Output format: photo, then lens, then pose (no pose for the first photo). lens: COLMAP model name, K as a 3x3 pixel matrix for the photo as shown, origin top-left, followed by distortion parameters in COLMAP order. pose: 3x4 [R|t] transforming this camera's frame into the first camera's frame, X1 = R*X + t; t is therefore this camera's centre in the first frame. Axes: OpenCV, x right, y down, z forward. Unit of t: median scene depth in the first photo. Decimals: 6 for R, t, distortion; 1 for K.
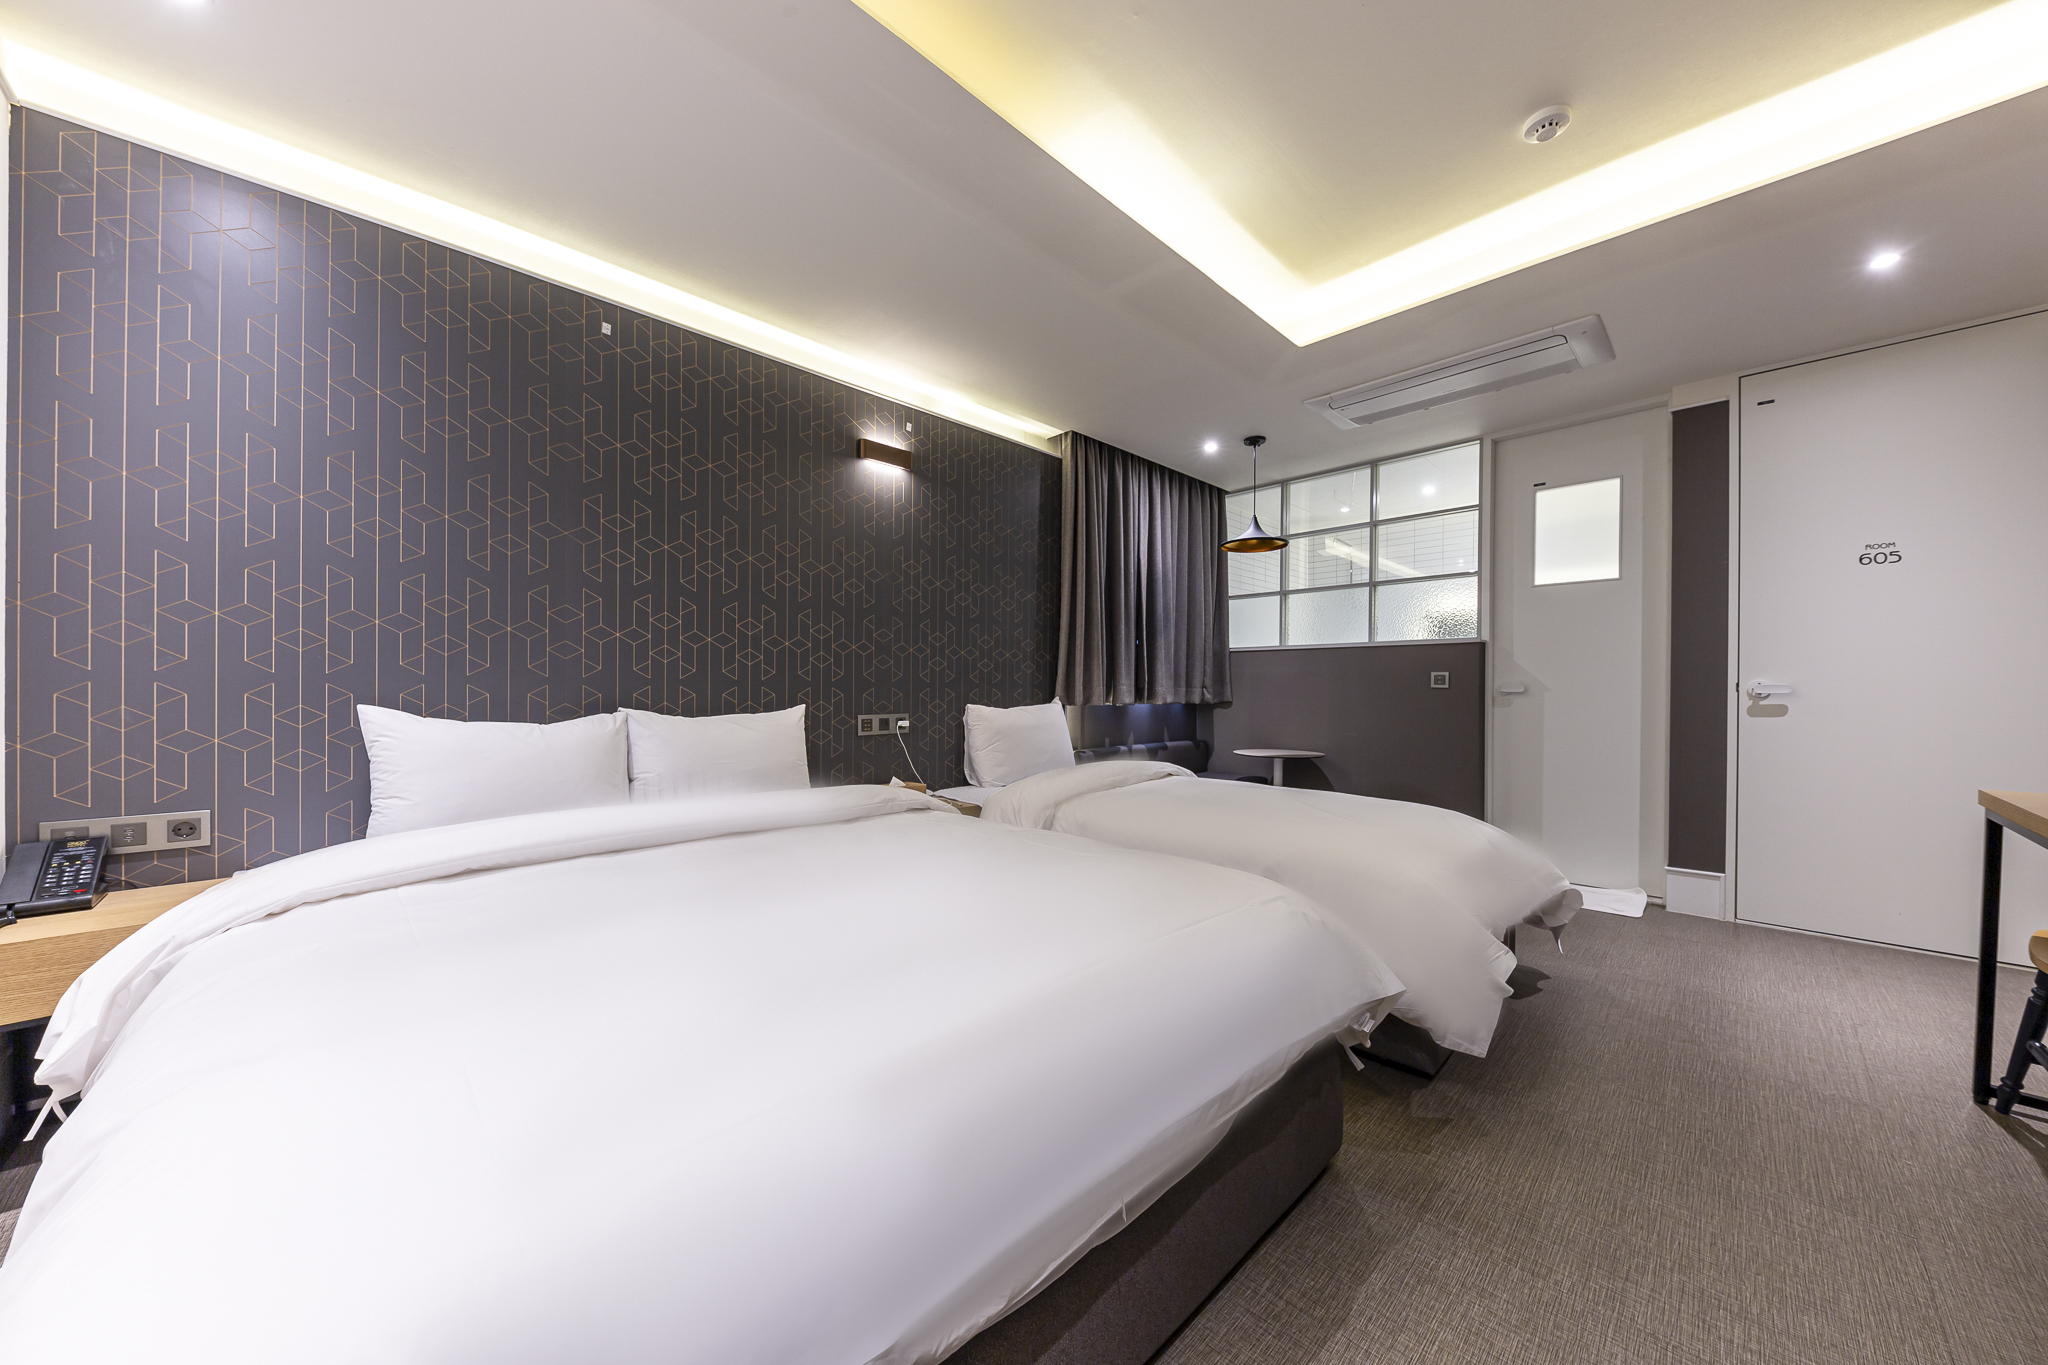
lens RADIAL K [[713.1, 0, 1023.4], [0, 713.1, 690.3], [0, 0, 1]] dist [0.000476, -0.000159]
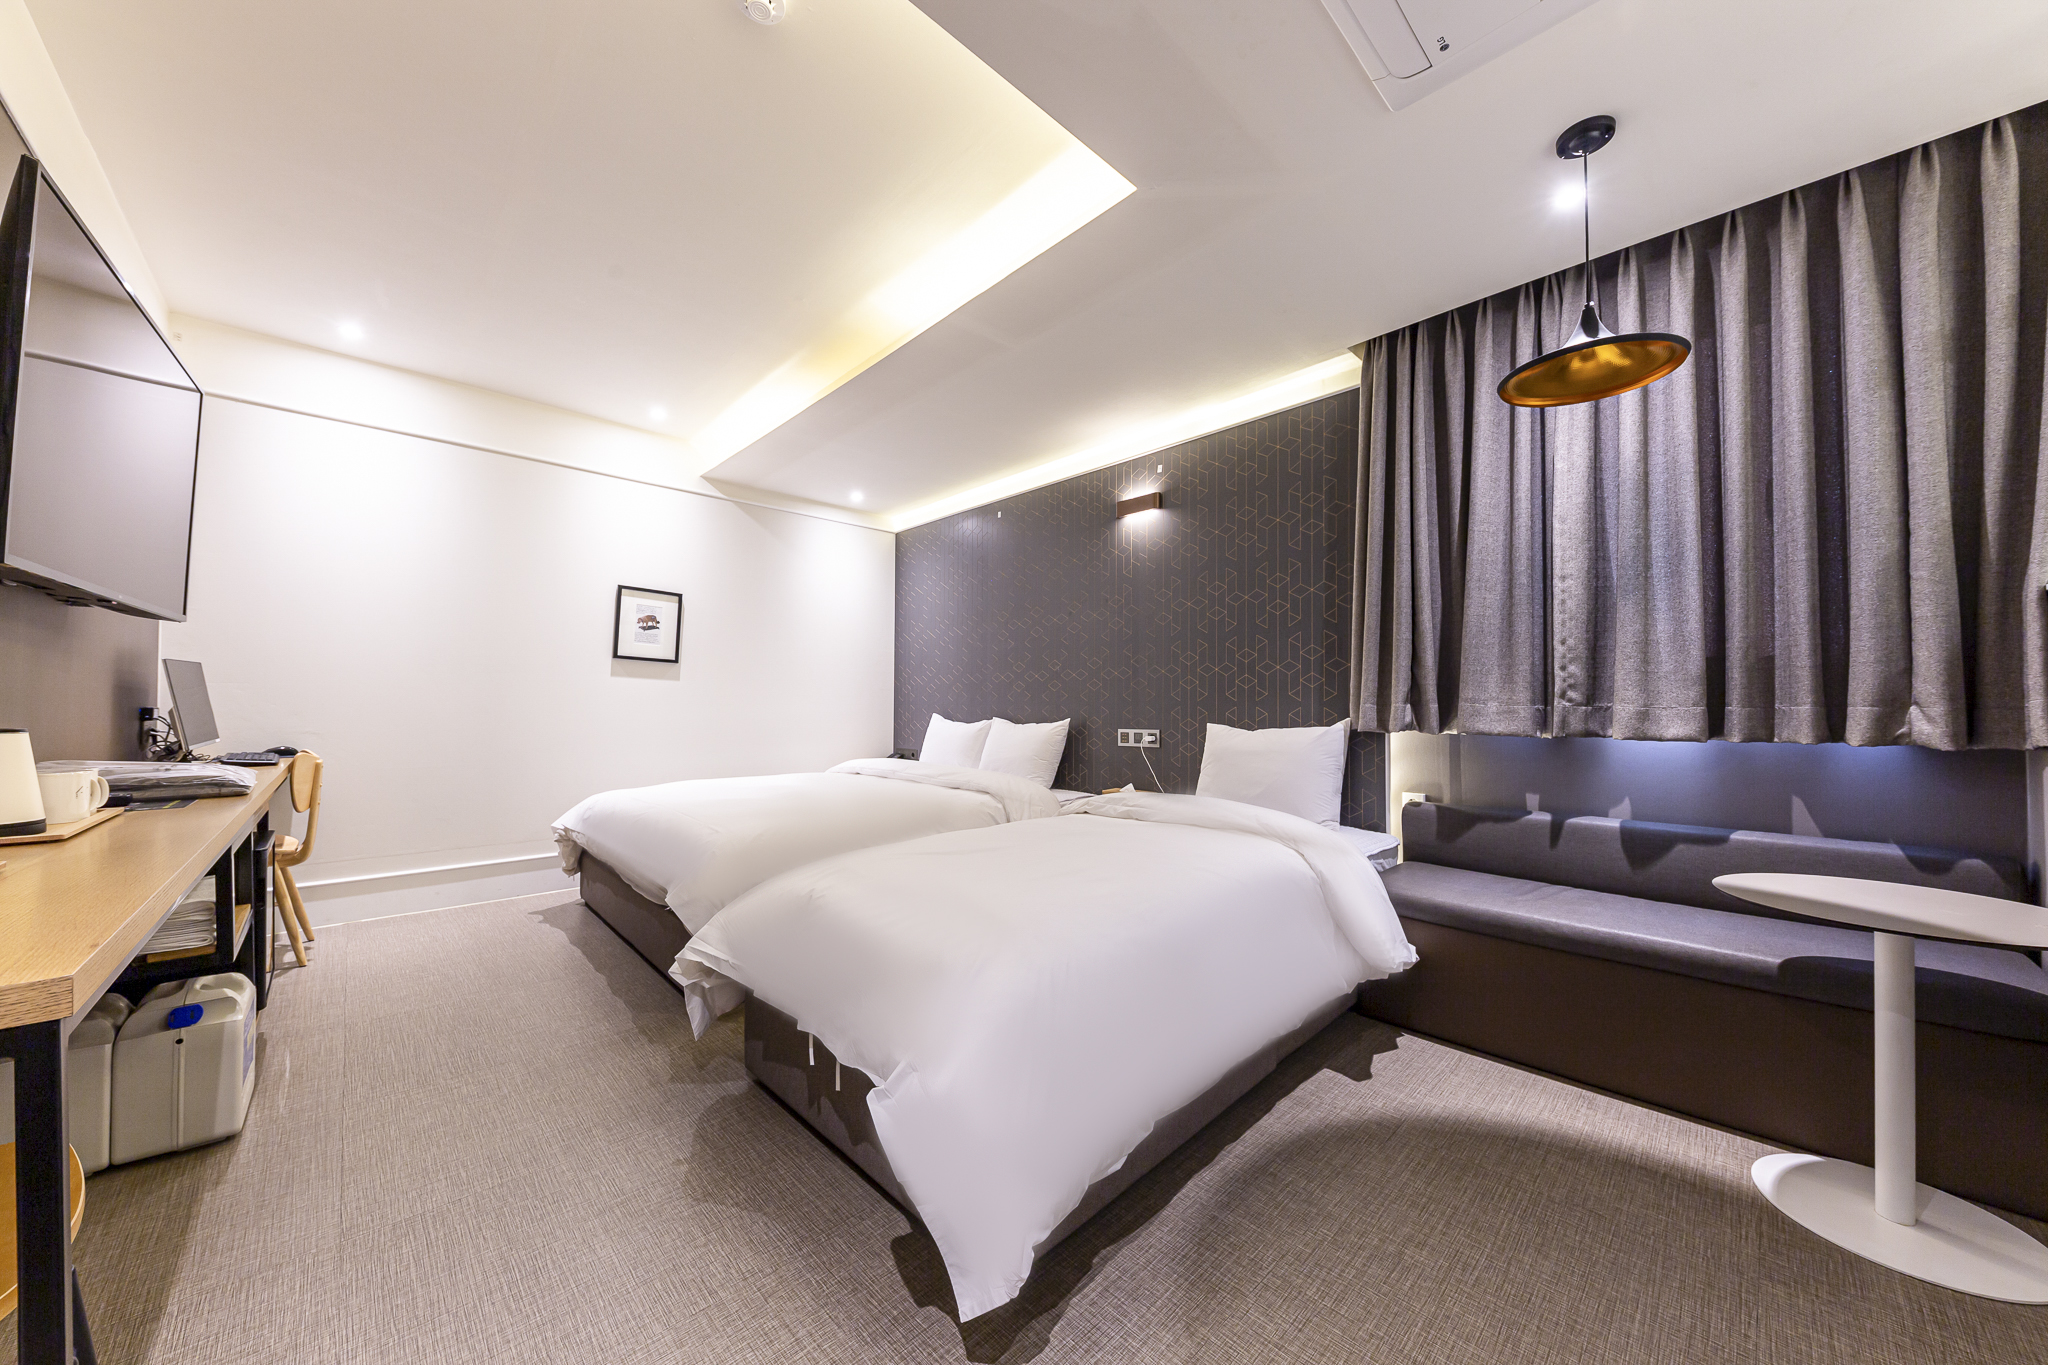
lens RADIAL K [[706.6, 0, 1026.3], [0, 706.6, 700.2], [0, 0, 1]] dist [0.000204, 0.000006]
pose [[-0.015850, -0.015708, -0.999751, 0.907561], [-0.008061, 0.999846, -0.015582, 0.005545], [0.999842, 0.007812, -0.015974, 0.799430]]
